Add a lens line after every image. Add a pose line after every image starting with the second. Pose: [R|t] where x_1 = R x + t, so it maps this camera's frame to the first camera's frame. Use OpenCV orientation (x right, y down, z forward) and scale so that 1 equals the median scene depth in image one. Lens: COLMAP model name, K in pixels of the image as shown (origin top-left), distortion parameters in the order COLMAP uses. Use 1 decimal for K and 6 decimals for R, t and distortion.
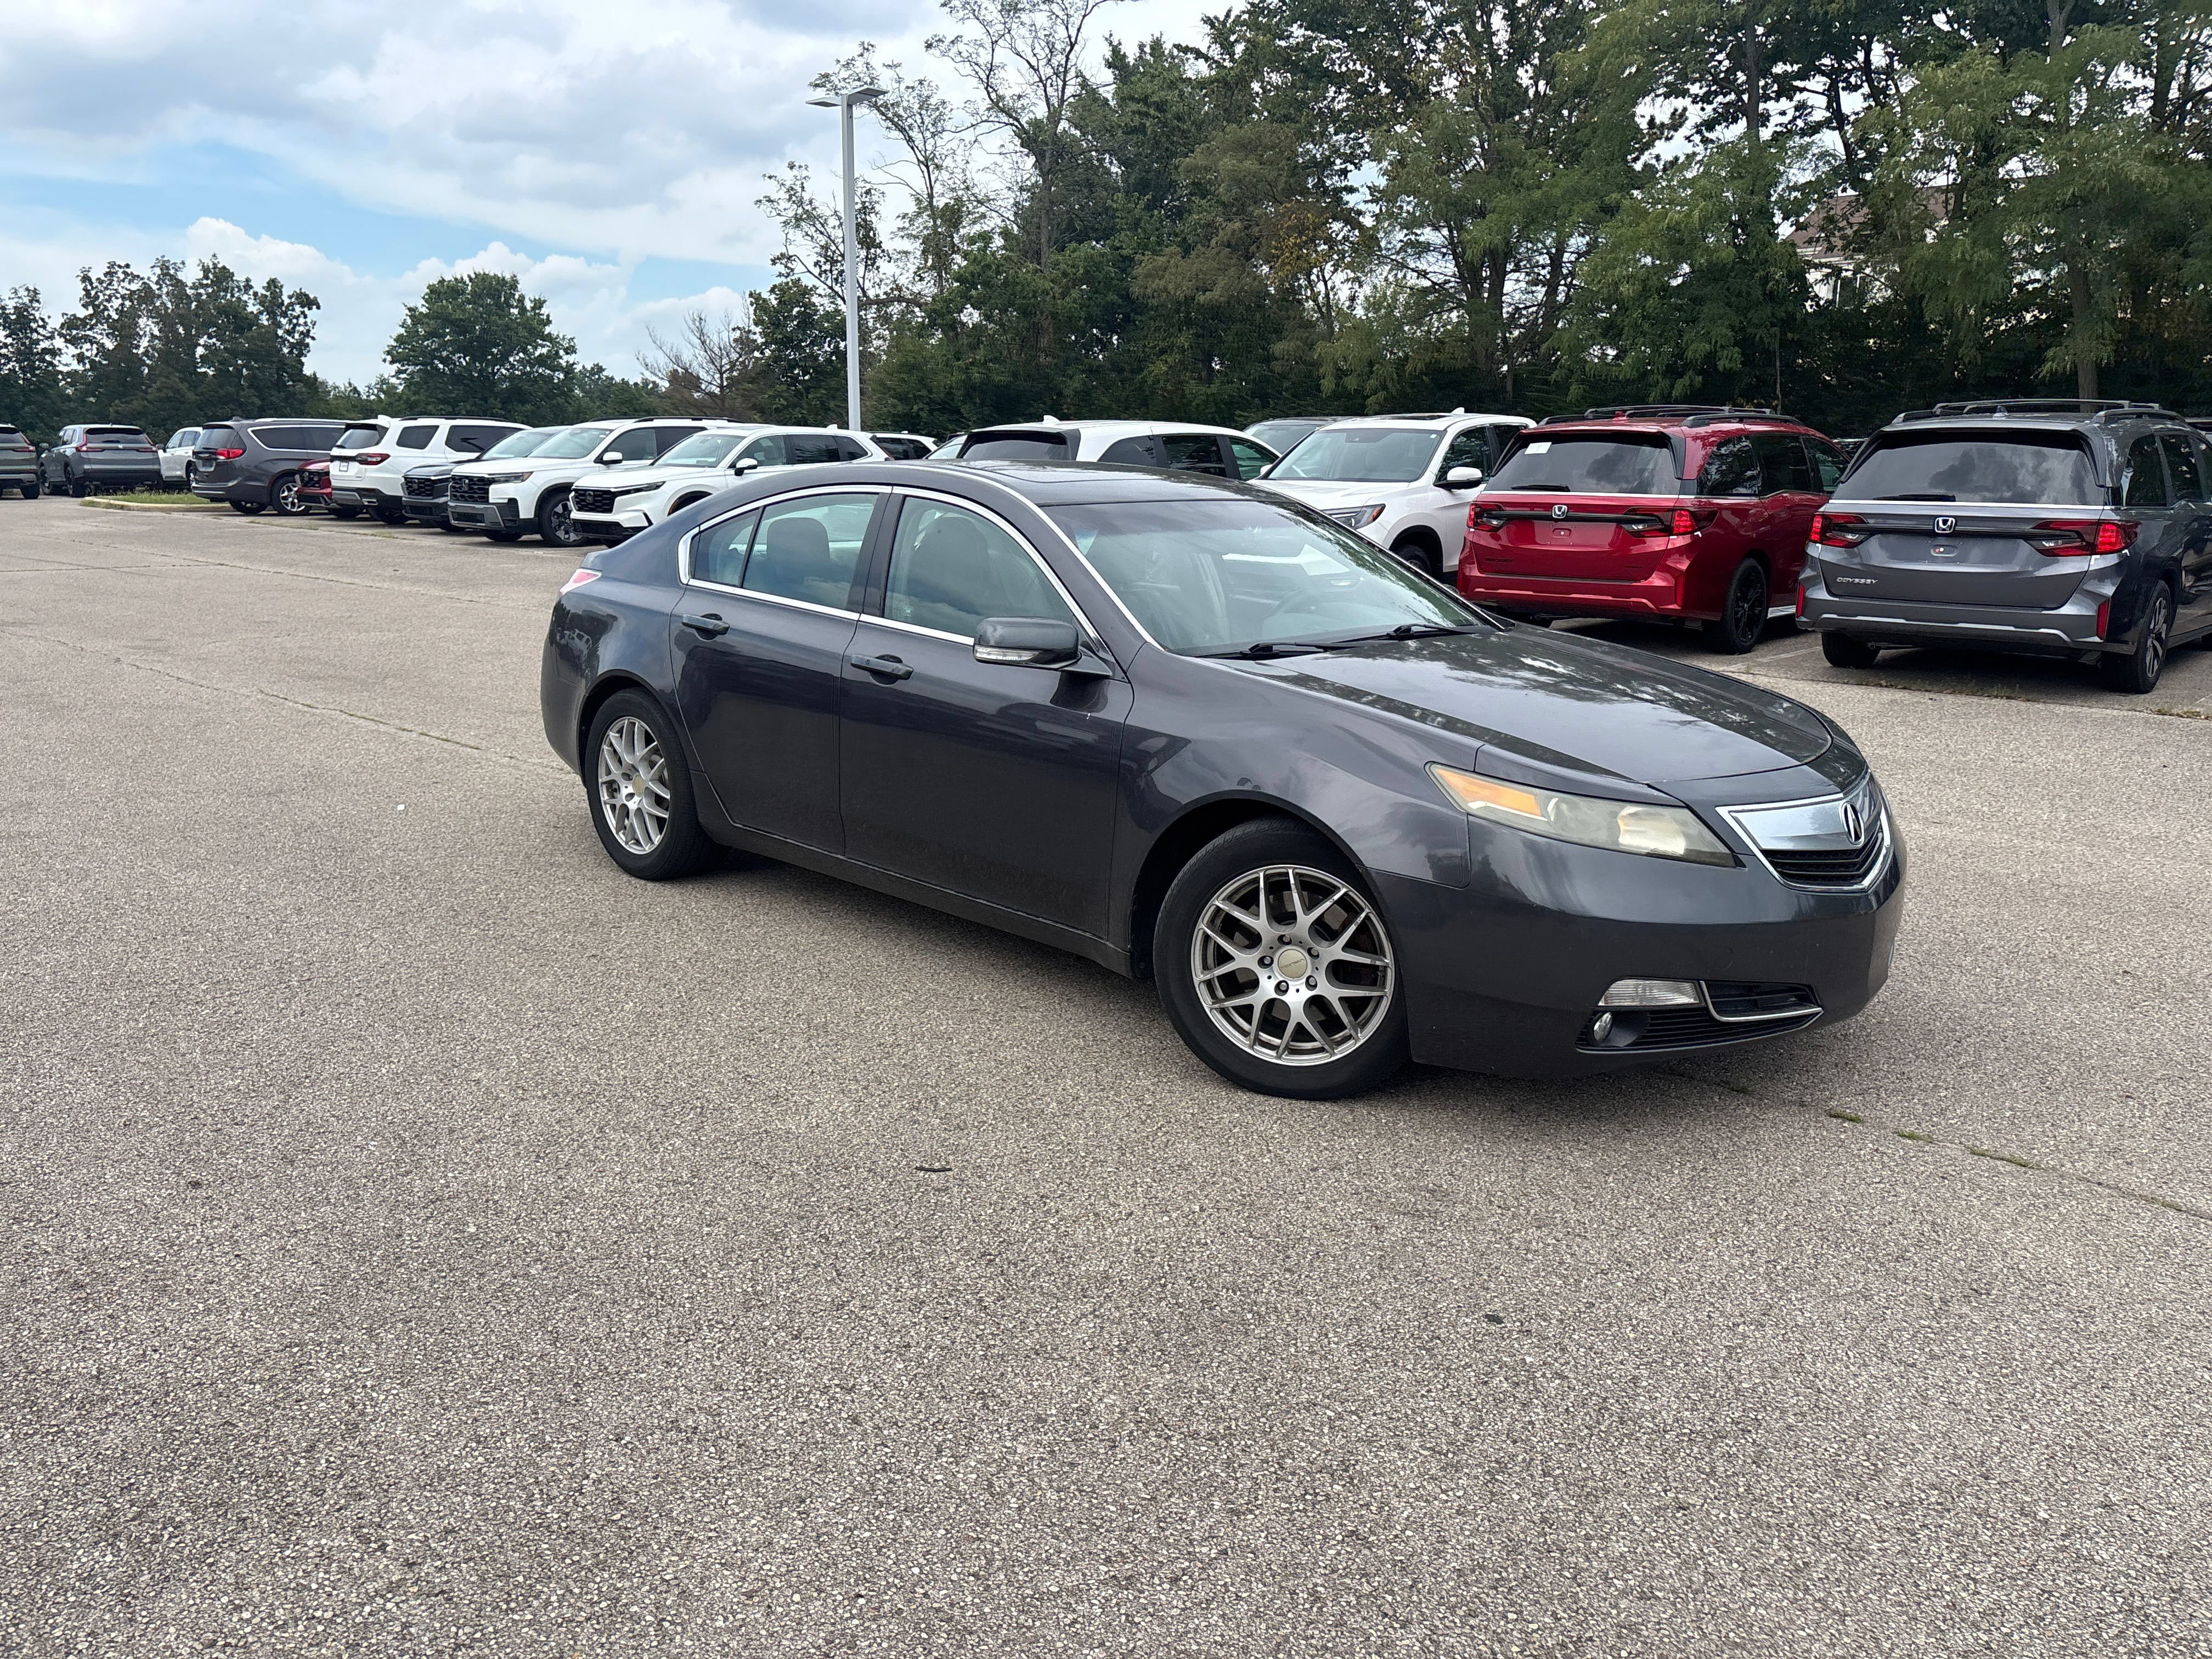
lens RADIAL K [[1660.0, 0, 1108.8], [0, 1660.0, 815.8], [0, 0, 1]] dist [0.039428, -0.032495]
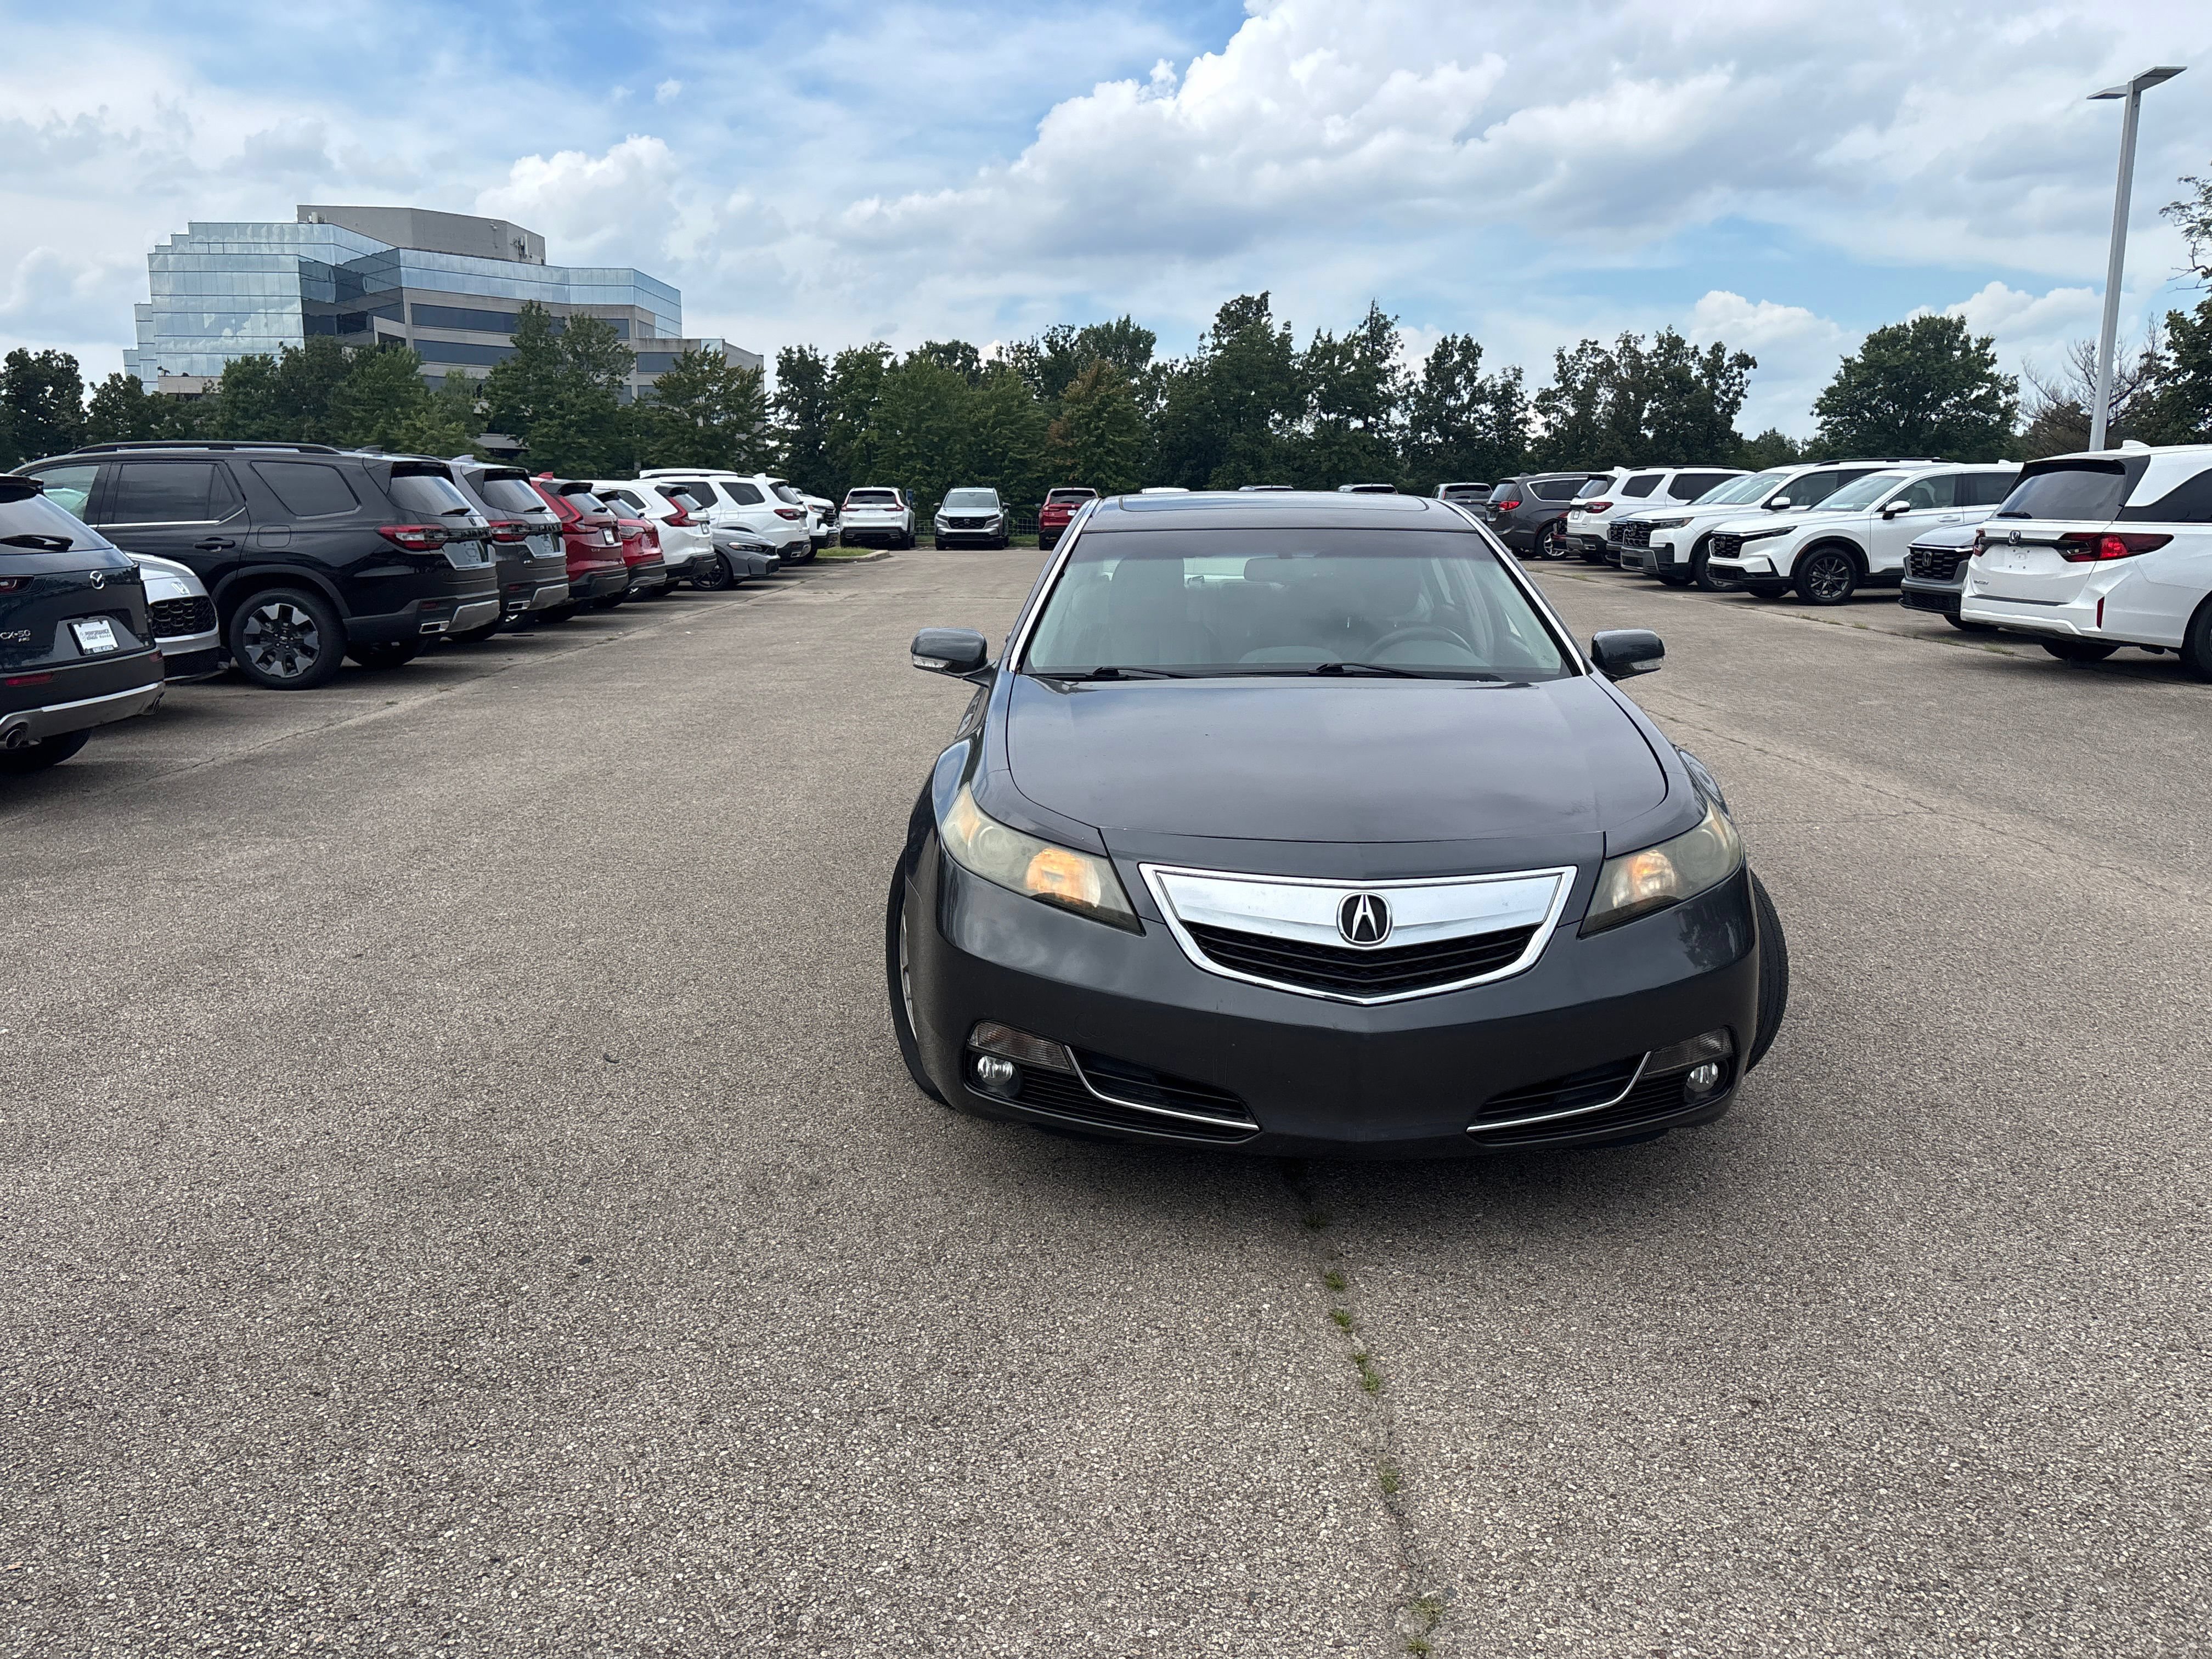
lens RADIAL K [[1663.1, 0, 1114.0], [0, 1663.1, 802.4], [0, 0, 1]] dist [0.021876, 0.002937]
pose [[0.696153, 0.116373, -0.708398, 0.088887], [-0.142350, 0.989557, 0.022671, -0.004985], [0.703638, 0.085058, 0.705449, 0.033164]]
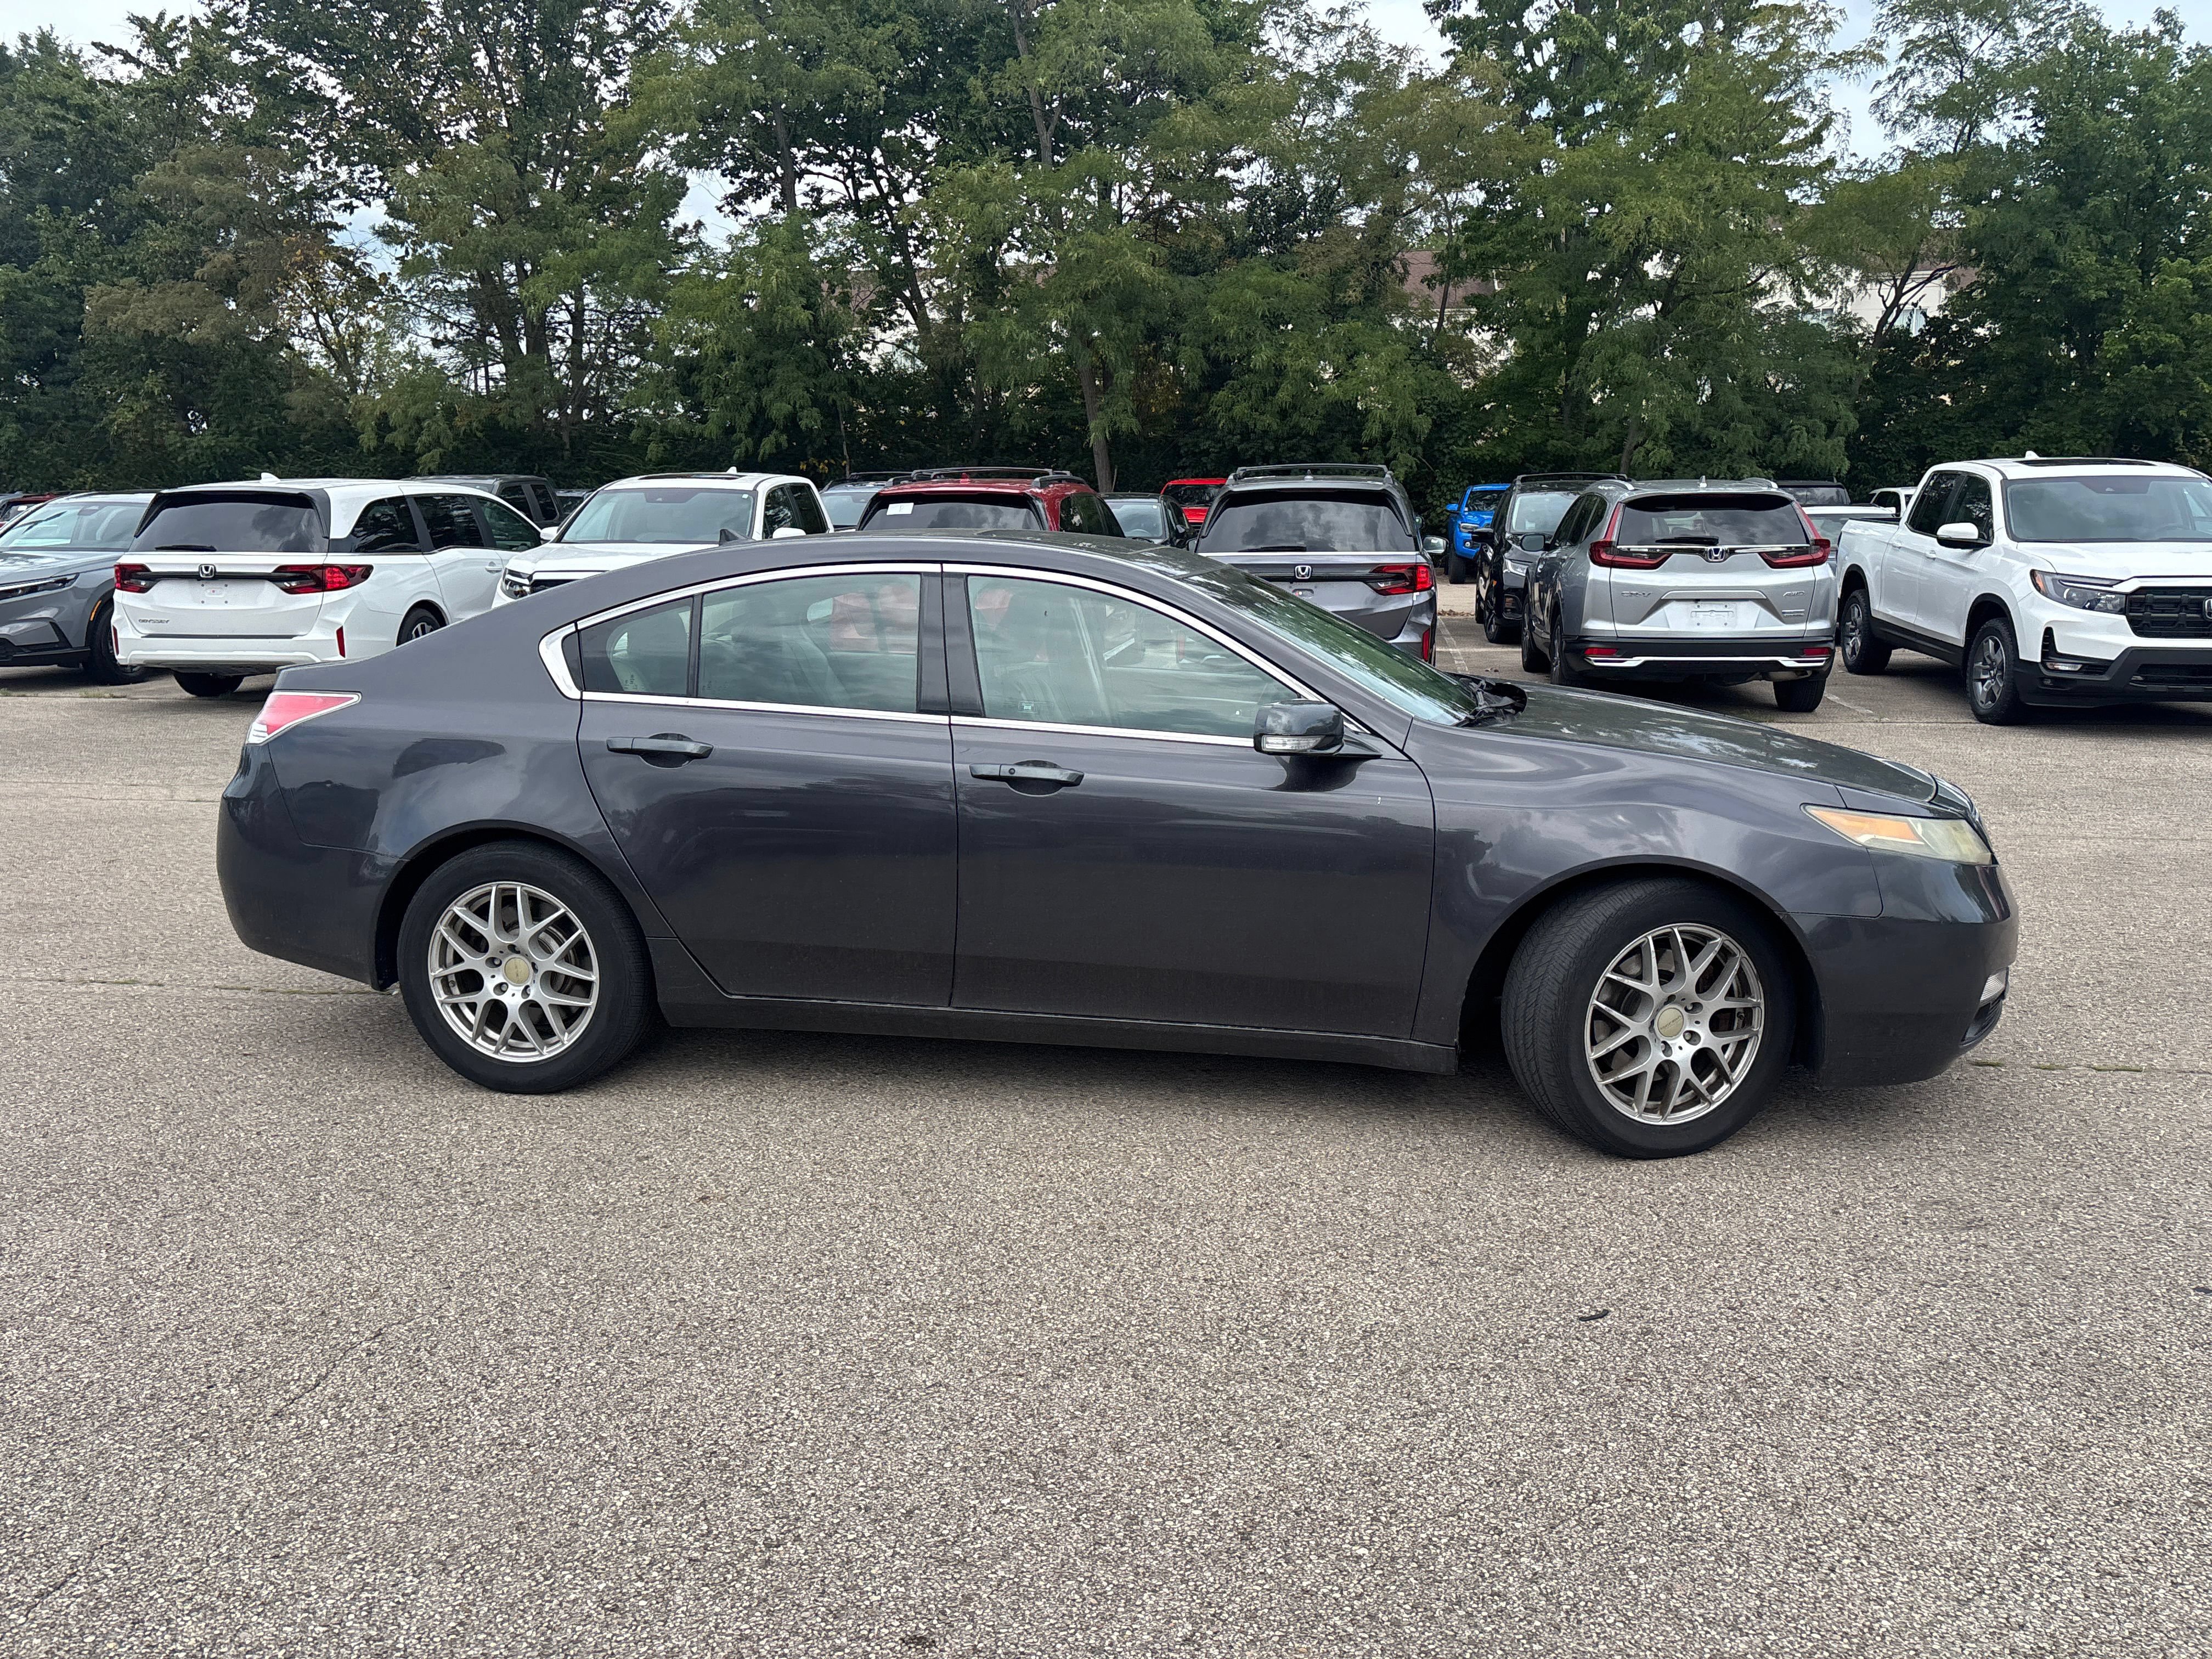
lens RADIAL K [[1673.5, 0, 1113.1], [0, 1673.5, 796.8], [0, 0, 1]] dist [0.047130, -0.040600]
pose [[0.824769, -0.108862, 0.554892, -0.069991], [0.133999, 0.990970, -0.004756, -0.008342], [-0.549364, 0.078278, 0.831909, 0.032417]]
